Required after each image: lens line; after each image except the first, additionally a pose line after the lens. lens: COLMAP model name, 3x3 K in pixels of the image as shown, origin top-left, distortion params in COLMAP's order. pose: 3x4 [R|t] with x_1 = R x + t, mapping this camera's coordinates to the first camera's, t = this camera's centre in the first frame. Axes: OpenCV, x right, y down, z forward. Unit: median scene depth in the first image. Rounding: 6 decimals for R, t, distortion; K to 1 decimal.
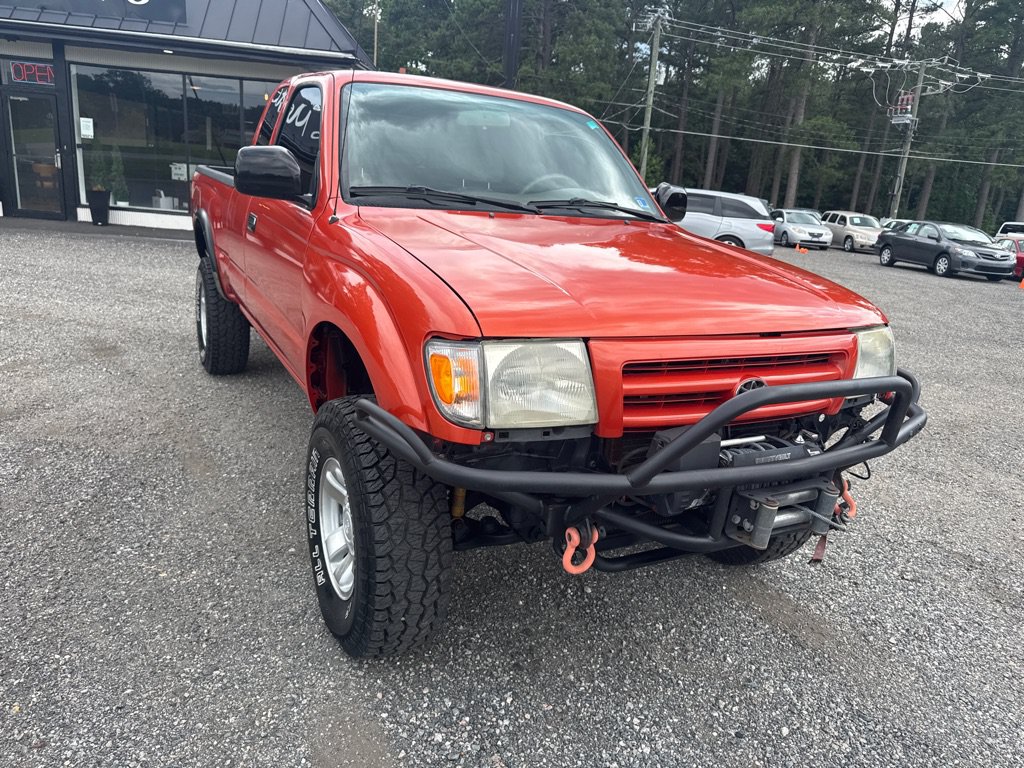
lens RADIAL K [[728.1, 0, 508.8], [0, 728.1, 382.7], [0, 0, 1]] dist [0.034331, -0.040529]
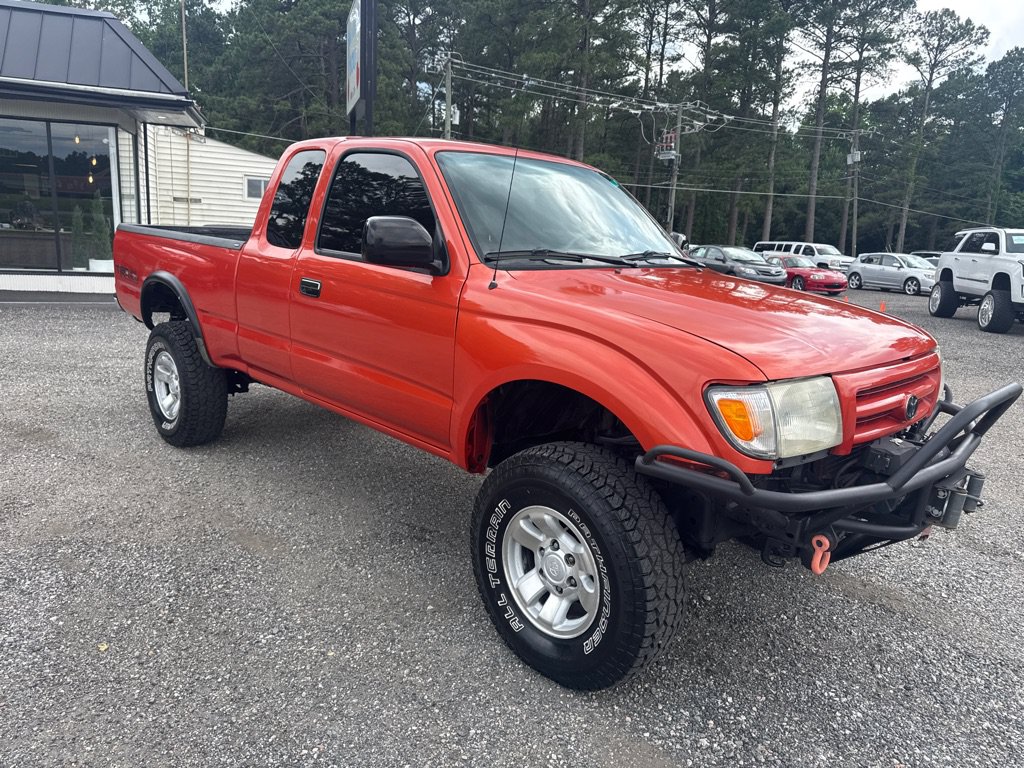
lens RADIAL K [[728.1, 0, 508.2], [0, 728.1, 388.3], [0, 0, 1]] dist [0.034331, -0.040529]
pose [[0.959522, -0.092841, 0.265890, -0.031511], [0.102539, 0.994468, -0.022797, -0.002798], [-0.262303, 0.049138, 0.963734, -0.001077]]
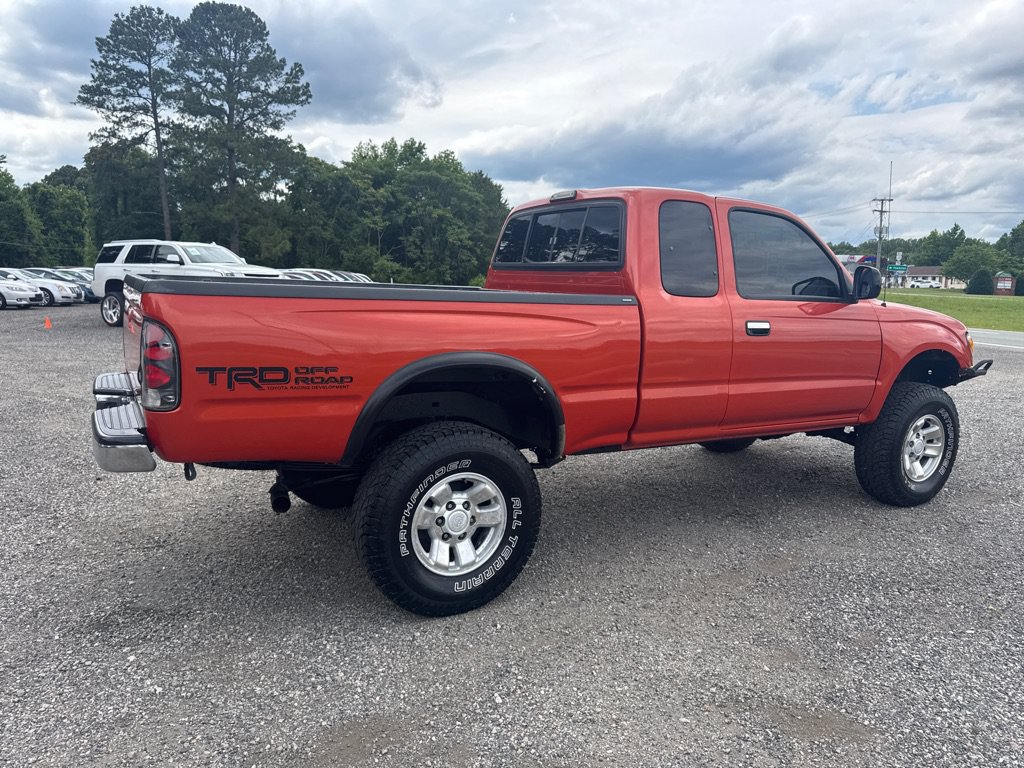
lens RADIAL K [[728.1, 0, 518.9], [0, 728.1, 393.8], [0, 0, 1]] dist [0.034331, -0.040529]
pose [[-0.037612, -0.242202, 0.969497, -0.123944], [0.241931, 0.939114, 0.243997, -0.041671], [-0.969564, 0.243728, 0.023274, 0.116377]]
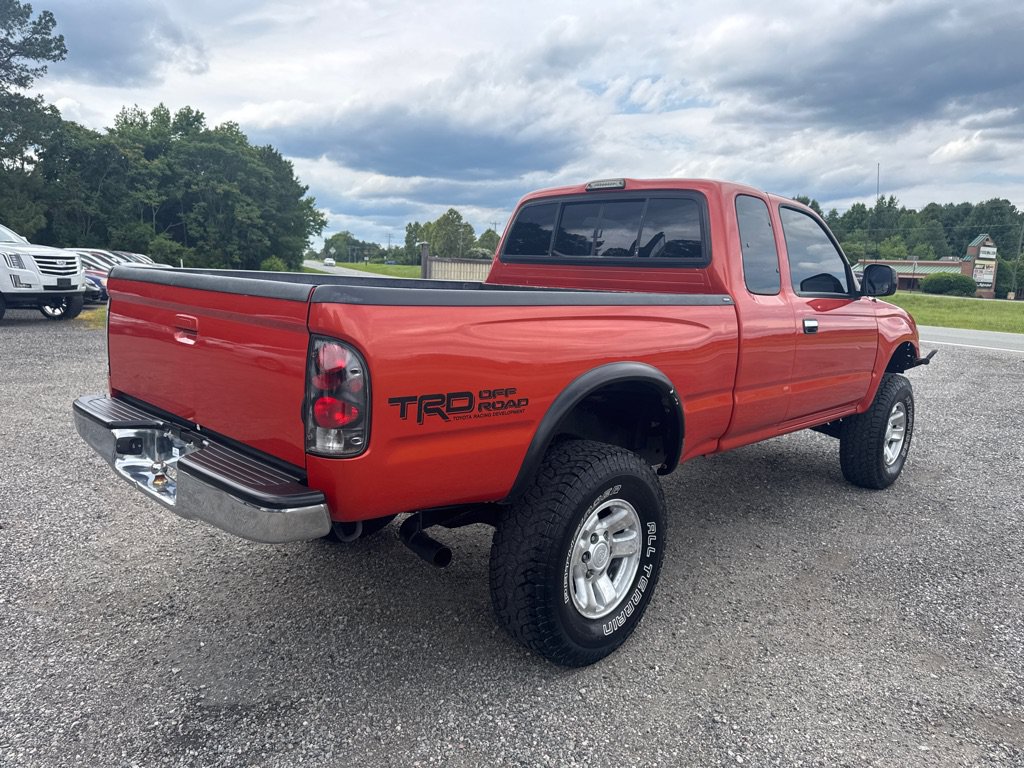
lens RADIAL K [[728.1, 0, 510.6], [0, 728.1, 389.9], [0, 0, 1]] dist [0.034331, -0.040529]
pose [[-0.303740, -0.251349, 0.919002, -0.108233], [0.196936, 0.927180, 0.318675, -0.049328], [-0.932179, 0.277779, -0.232122, 0.147161]]
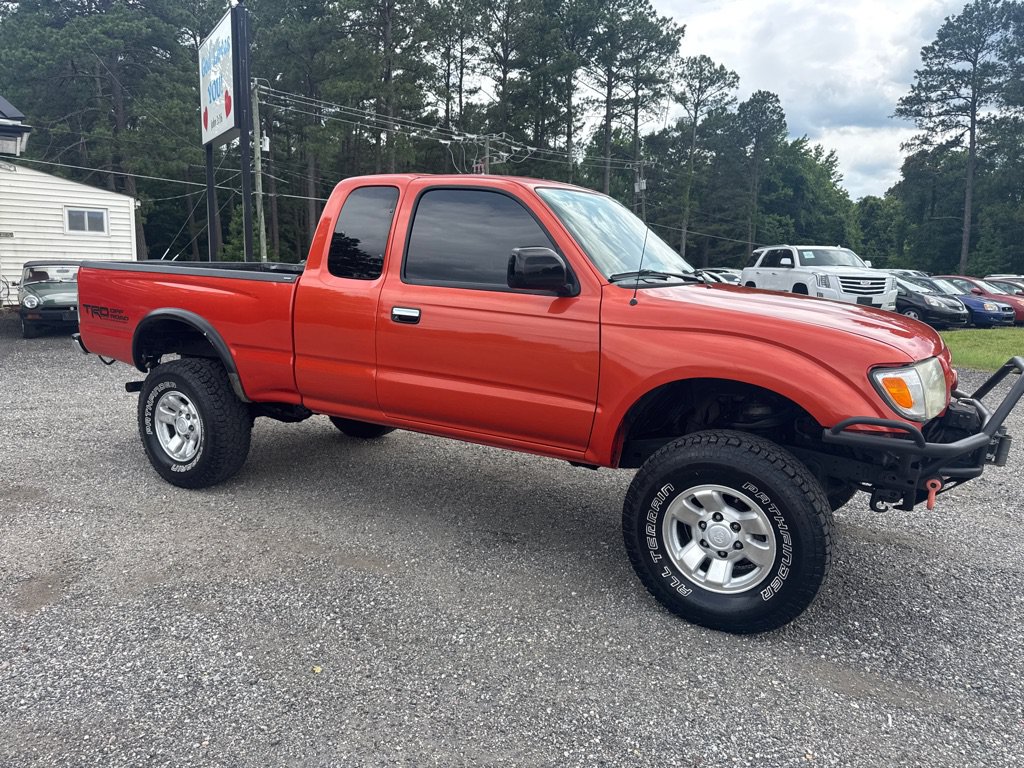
lens RADIAL K [[728.1, 0, 503.4], [0, 728.1, 392.1], [0, 0, 1]] dist [0.034331, -0.040529]
pose [[0.852927, -0.151659, 0.499515, -0.065679], [0.183970, 0.982806, -0.015739, -0.005714], [-0.488539, 0.105320, 0.866162, 0.003635]]
